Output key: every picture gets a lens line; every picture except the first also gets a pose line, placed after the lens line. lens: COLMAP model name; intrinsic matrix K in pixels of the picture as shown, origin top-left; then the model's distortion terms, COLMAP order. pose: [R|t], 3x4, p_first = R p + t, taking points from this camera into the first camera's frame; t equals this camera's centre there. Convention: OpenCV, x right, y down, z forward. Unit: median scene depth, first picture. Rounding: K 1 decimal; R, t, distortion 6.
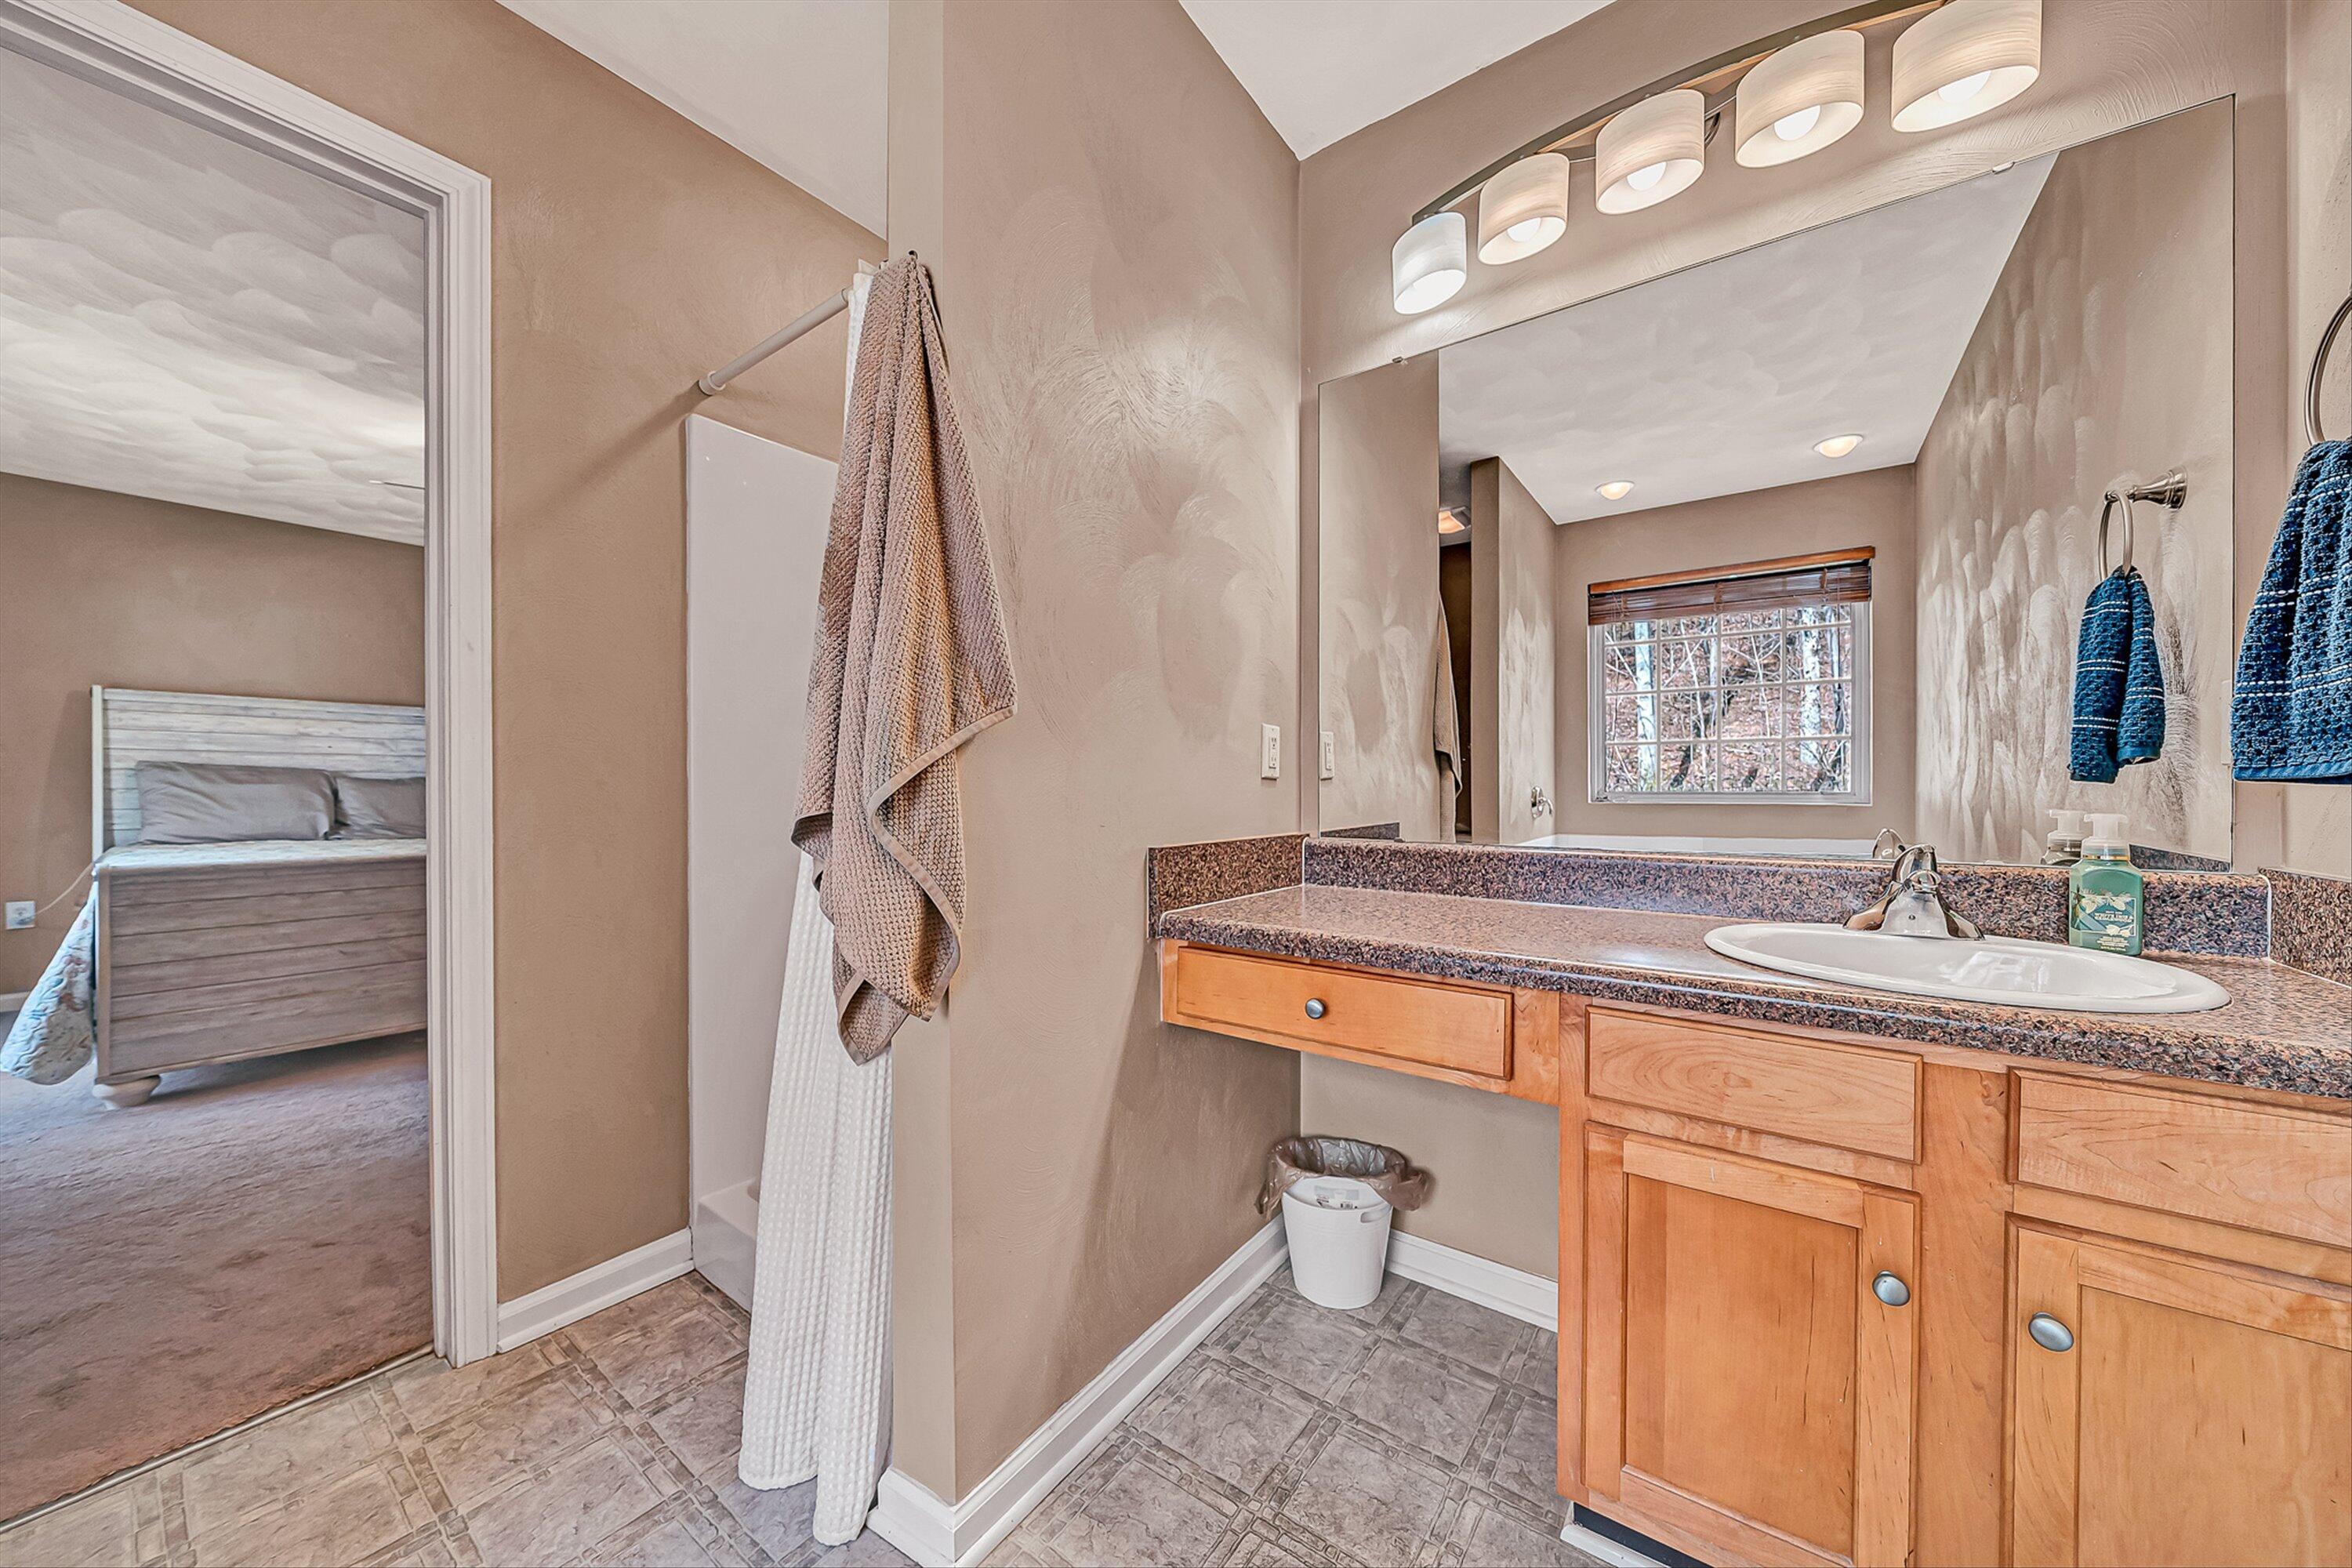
lens RADIAL K [[809.4, 0, 1179.8], [0, 809.4, 787.3], [0, 0, 1]] dist [-0.007776, 0.000061]
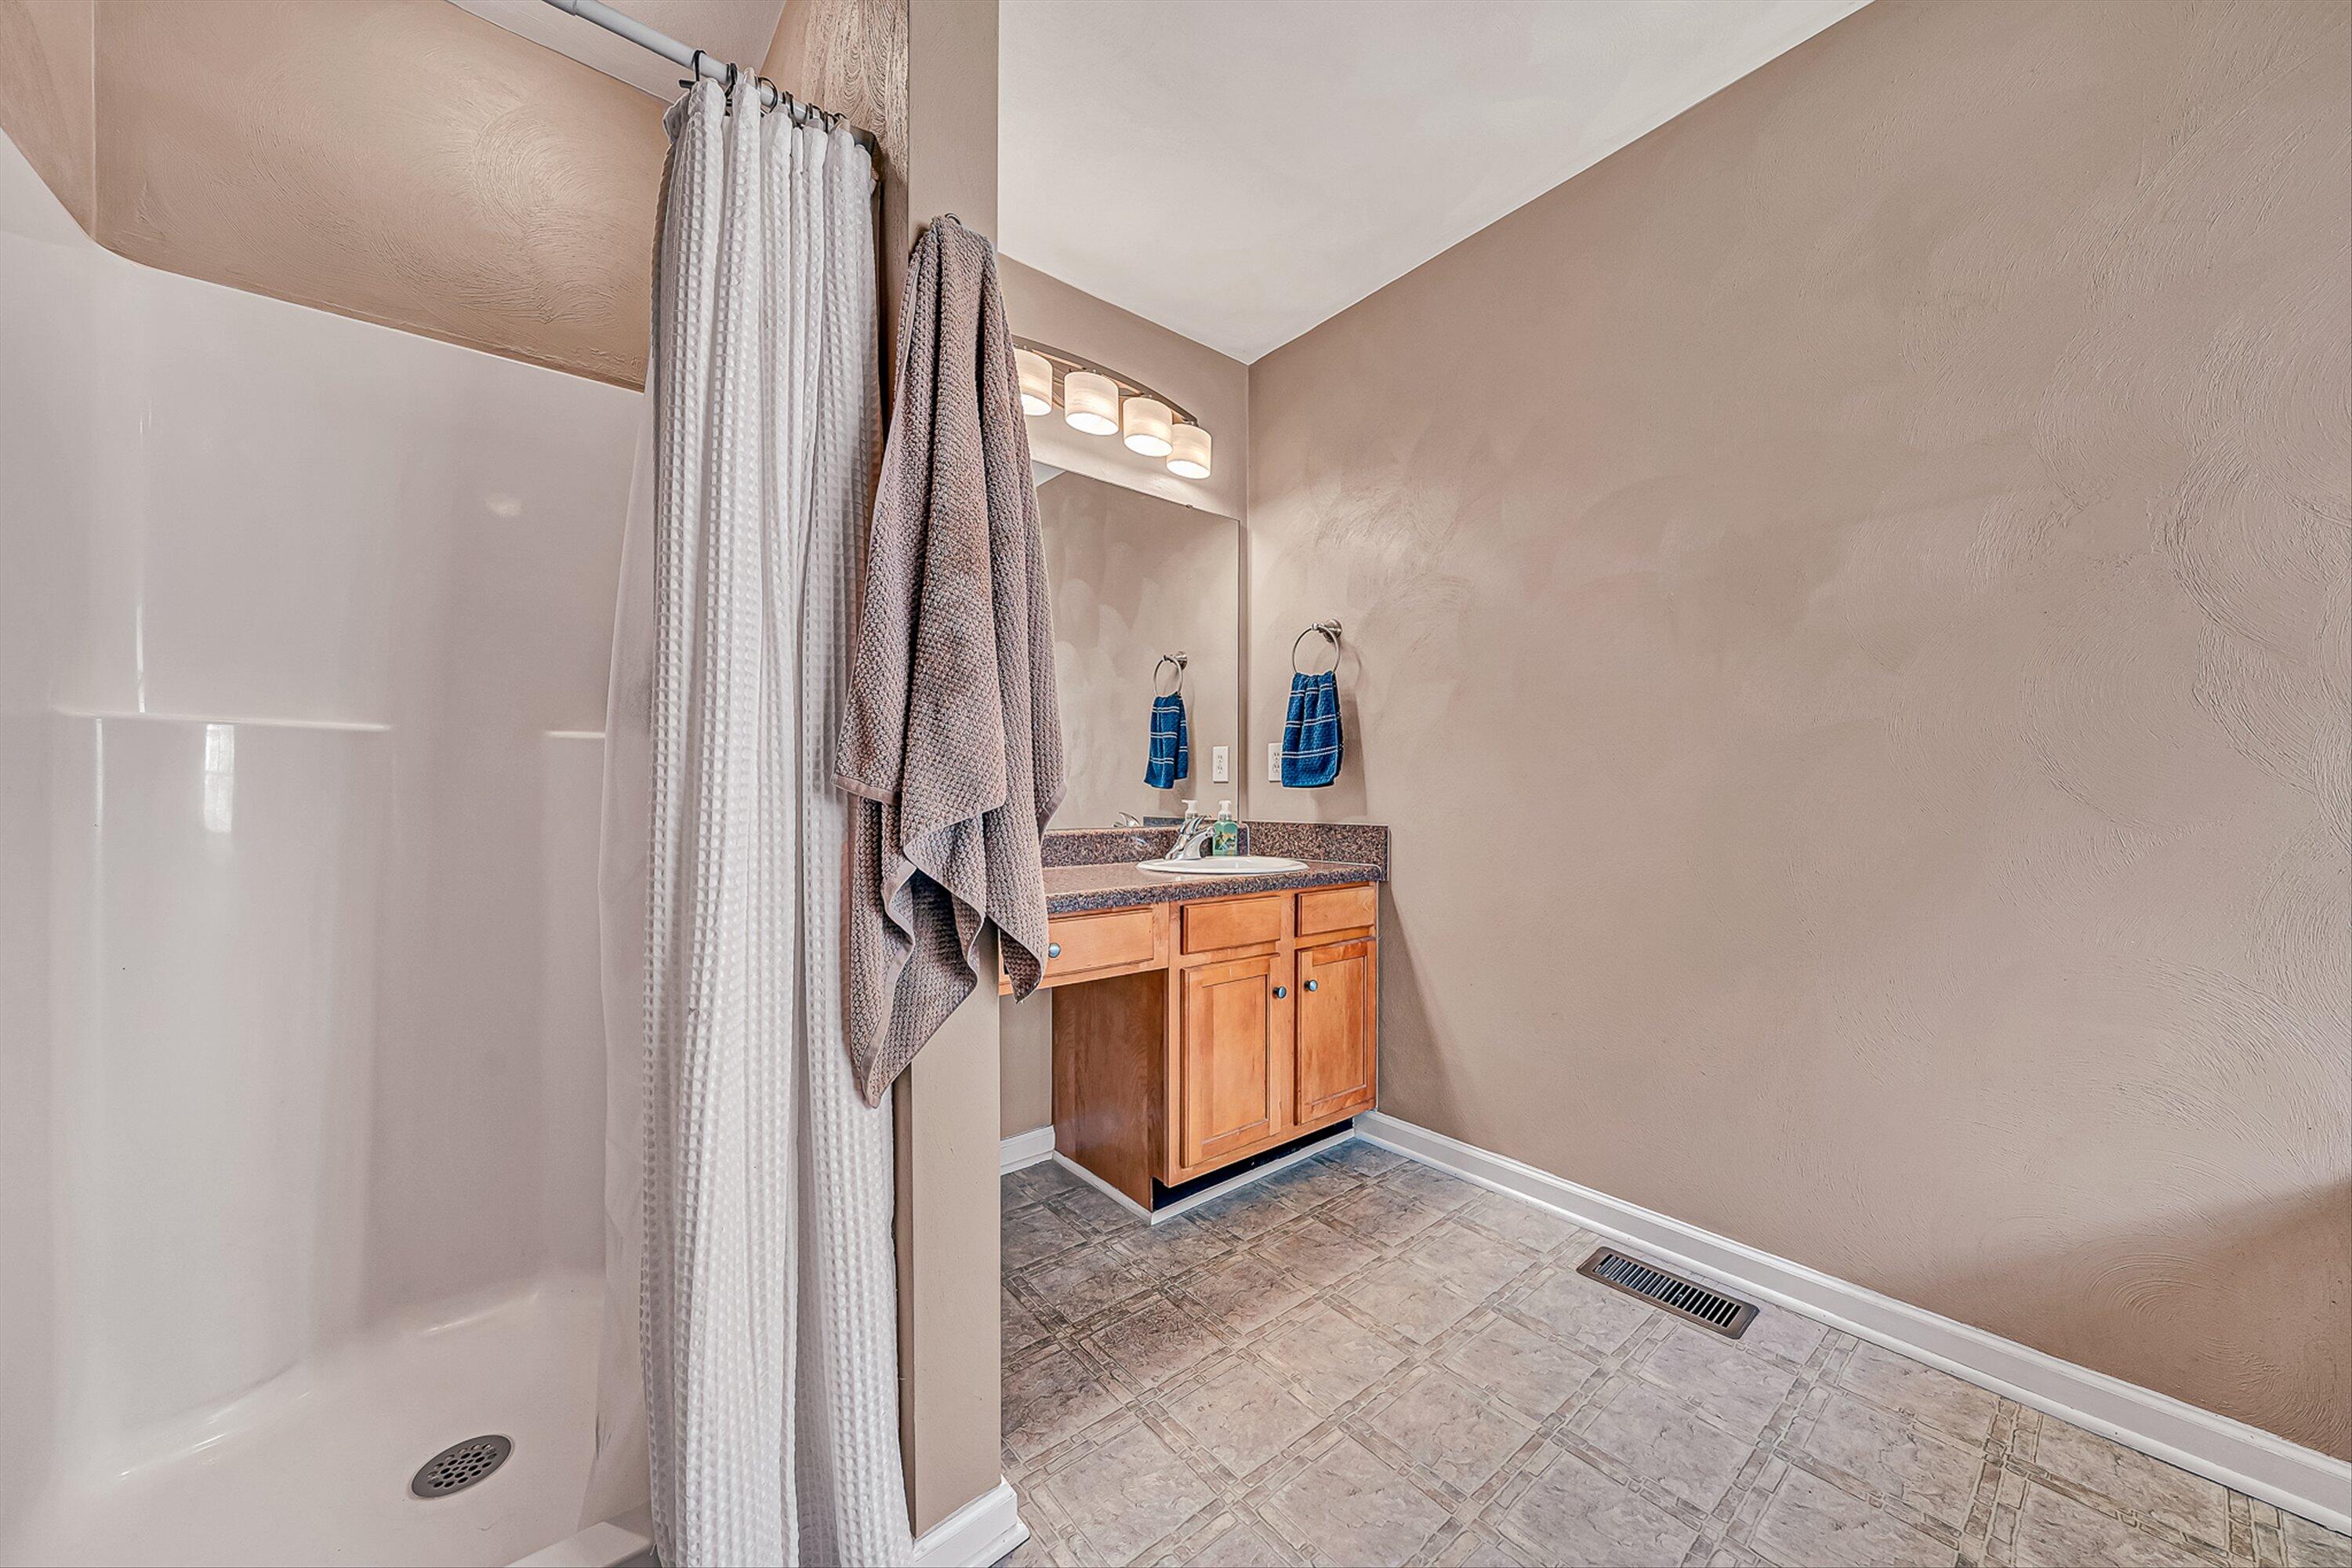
lens RADIAL K [[809.4, 0, 1180.1], [0, 809.4, 788.3], [0, 0, 1]] dist [-0.007776, 0.000061]
pose [[0.256356, 0.014179, 0.966478, -1.186992], [0.000233, 0.999891, -0.014731, 0.031357], [-0.966582, 0.004002, 0.256325, 0.498986]]
